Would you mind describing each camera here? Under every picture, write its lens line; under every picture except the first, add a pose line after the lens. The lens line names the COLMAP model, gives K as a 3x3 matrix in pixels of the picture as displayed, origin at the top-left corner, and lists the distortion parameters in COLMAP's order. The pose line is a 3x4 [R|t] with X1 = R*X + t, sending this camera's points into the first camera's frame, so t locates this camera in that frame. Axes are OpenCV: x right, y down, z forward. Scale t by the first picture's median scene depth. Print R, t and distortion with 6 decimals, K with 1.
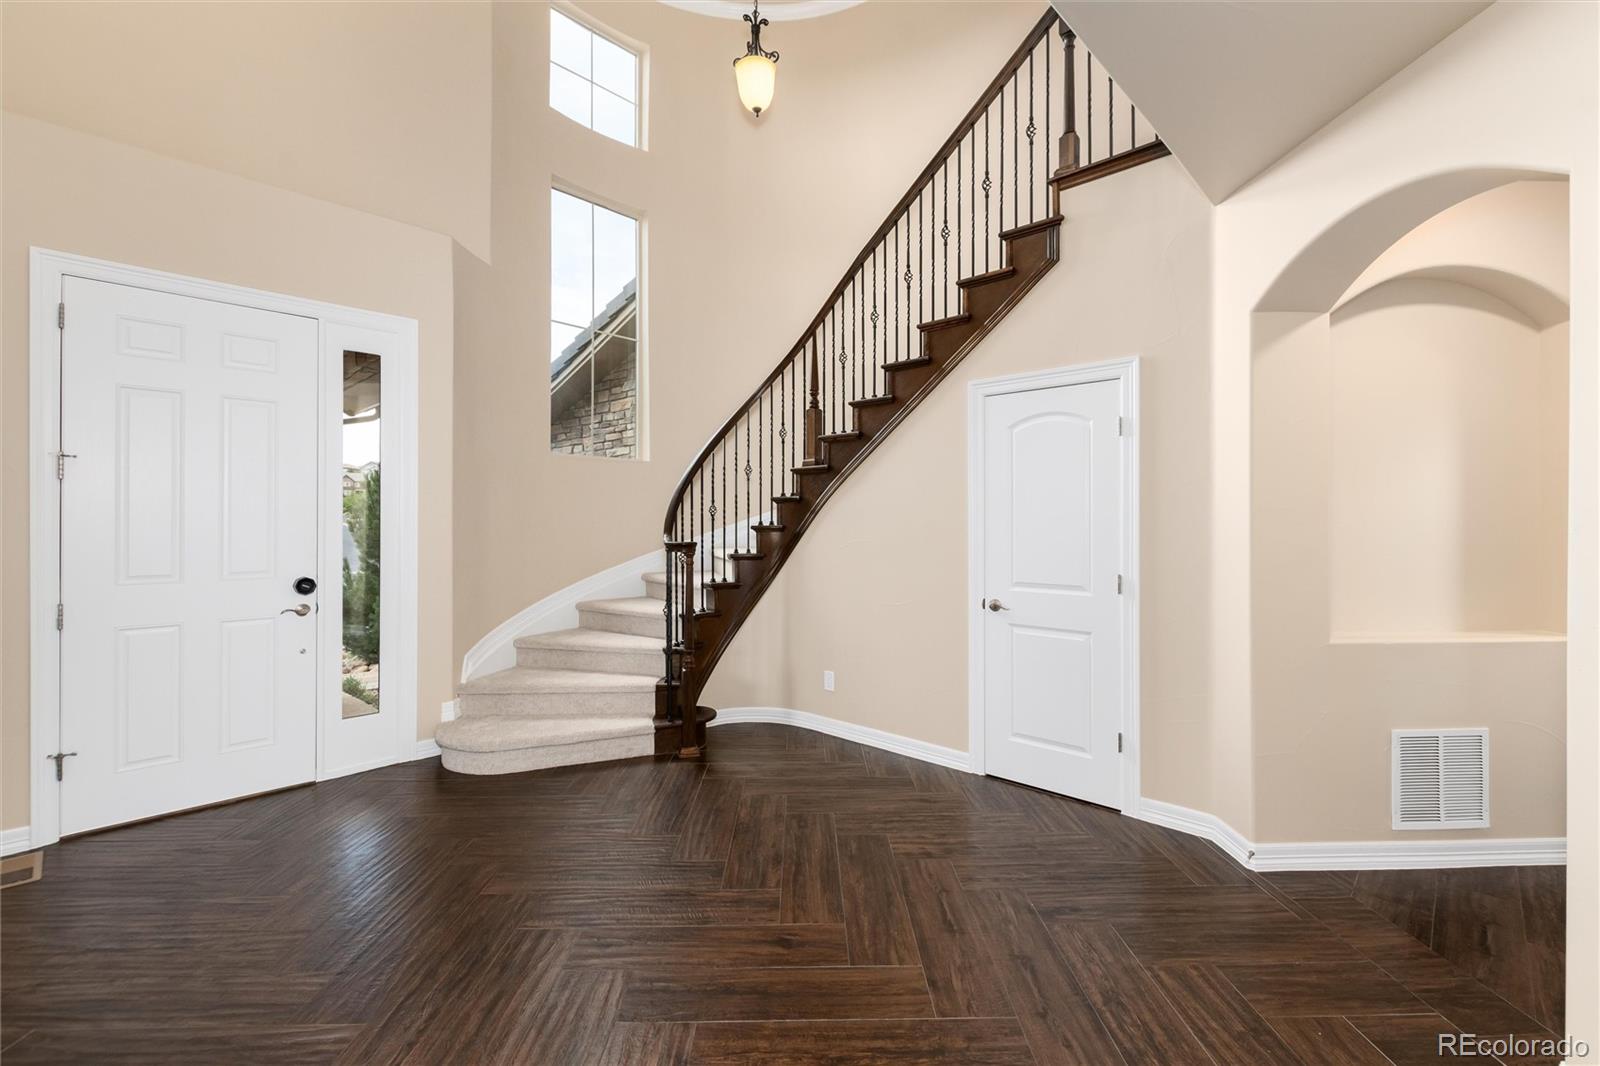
lens RADIAL K [[692.3, 0, 817.4], [0, 692.3, 521.5], [0, 0, 1]] dist [0.002272, 0.000095]
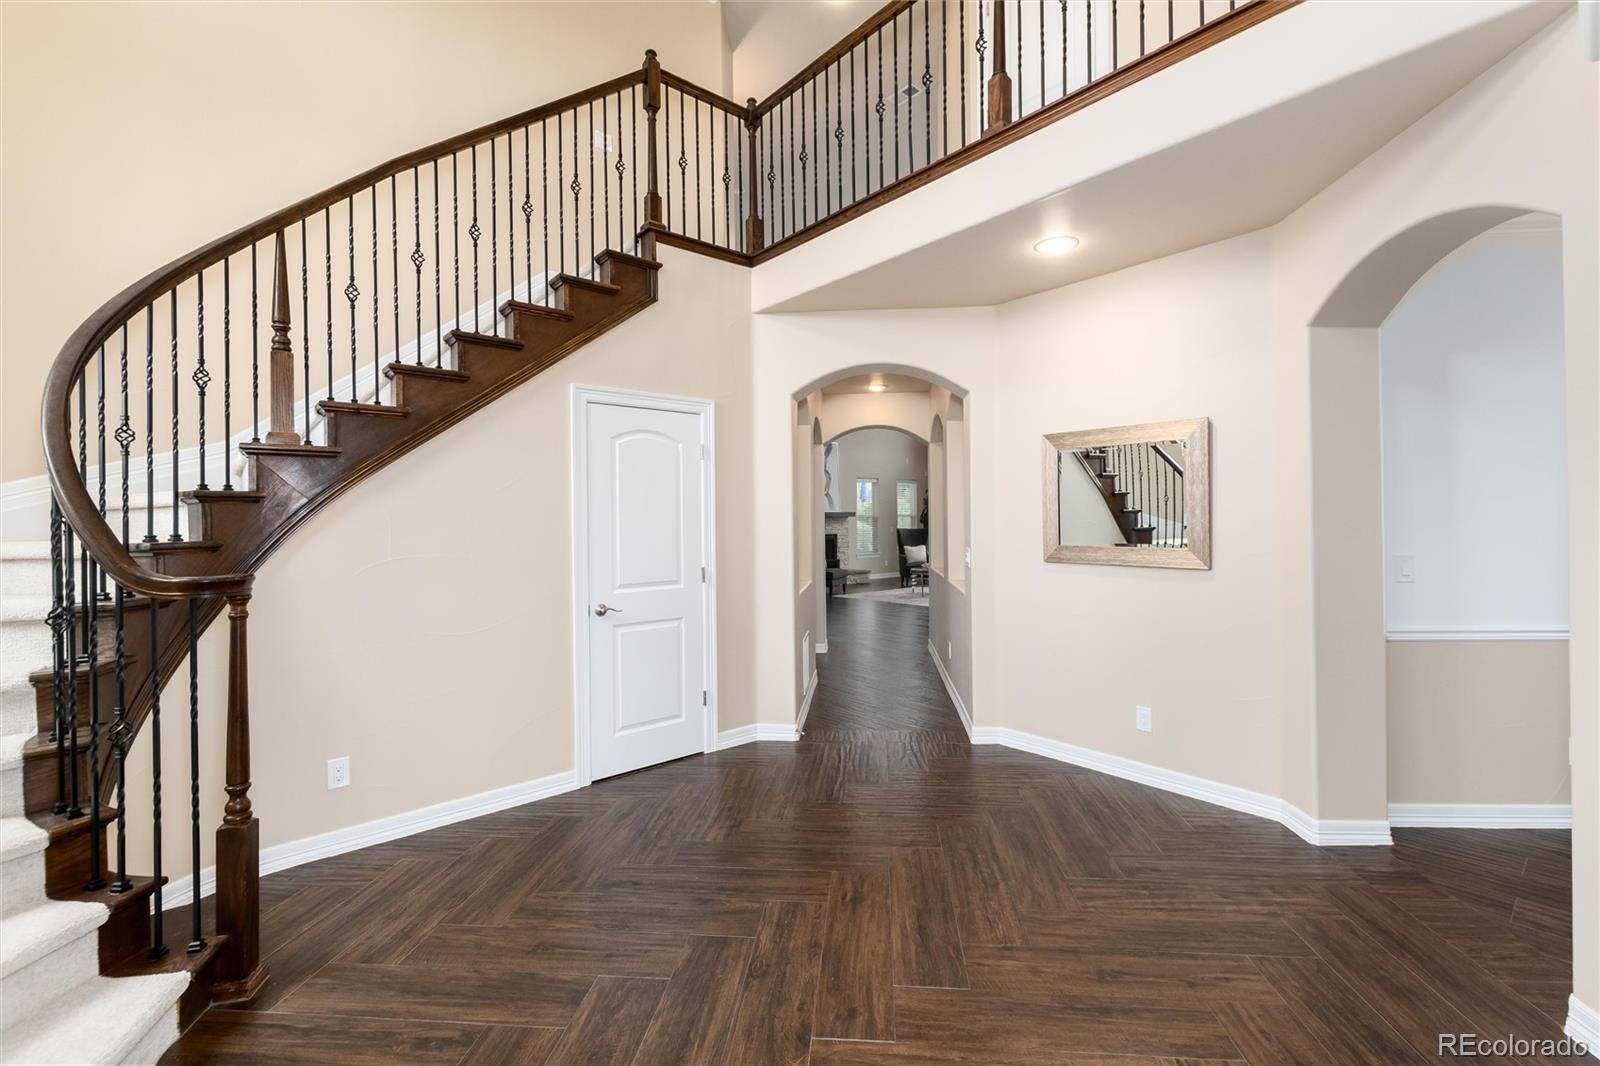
lens RADIAL K [[692.3, 0, 817.4], [0, 692.3, 521.5], [0, 0, 1]] dist [0.002272, 0.000095]
pose [[0.109979, -0.002778, 0.993930, -0.731547], [0.013375, 0.999910, 0.001314, -0.006529], [-0.993844, 0.013149, 0.110006, 0.581245]]
